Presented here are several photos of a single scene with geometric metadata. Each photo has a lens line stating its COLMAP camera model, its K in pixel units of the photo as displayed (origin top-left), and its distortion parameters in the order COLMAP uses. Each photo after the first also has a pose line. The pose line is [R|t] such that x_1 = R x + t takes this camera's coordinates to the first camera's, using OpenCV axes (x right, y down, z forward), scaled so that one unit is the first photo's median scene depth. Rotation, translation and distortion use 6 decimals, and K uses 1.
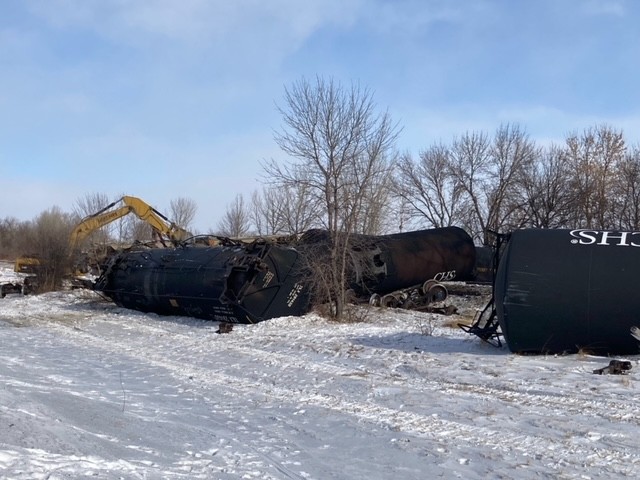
lens RADIAL K [[1053.0, 0, 311.7], [0, 1053.0, 237.7], [0, 0, 1]] dist [0.252252, -1.092494]
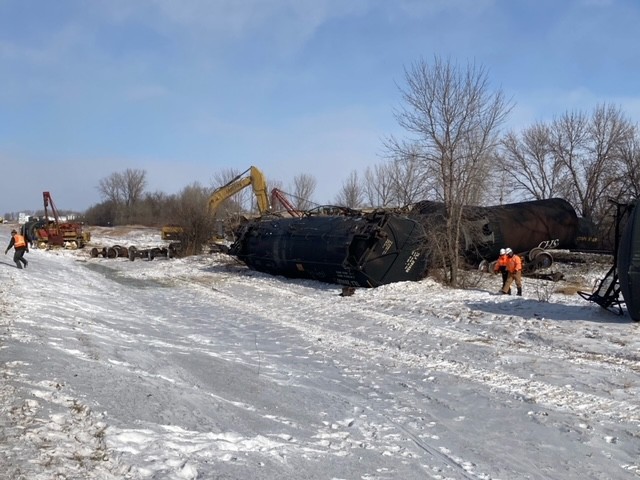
lens RADIAL K [[909.3, 0, 314.1], [0, 909.3, 230.8], [0, 0, 1]] dist [0.220808, -0.849610]
pose [[0.994122, 0.004780, -0.108162, -0.015094], [-0.002235, 0.999718, 0.023643, 0.001447], [0.108245, -0.023262, 0.993852, 0.068882]]
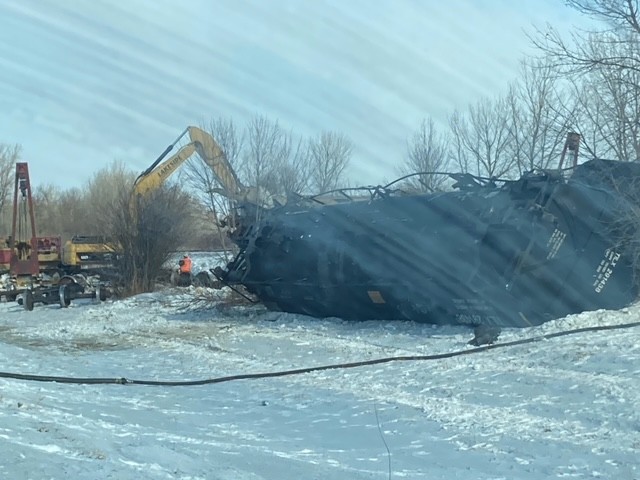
lens RADIAL K [[1753.4, 0, 271.8], [0, 1753.4, 240.3], [0, 0, 1]] dist [0.235634, 0.362455]
pose [[0.988562, -0.051785, -0.141645, -0.057294], [0.054704, 0.998361, 0.016792, 0.014461], [0.140544, -0.024349, 0.989775, 0.079922]]
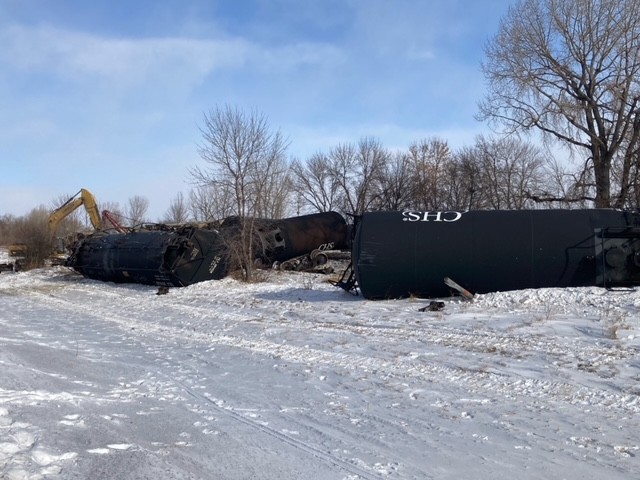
lens RADIAL K [[755.9, 0, 319.1], [0, 755.9, 228.7], [0, 0, 1]] dist [0.201511, -0.644754]
pose [[0.993968, -0.033276, 0.104499, 0.017737], [0.032185, 0.999409, 0.012107, -0.000151], [-0.104840, -0.008671, 0.994451, -0.000359]]
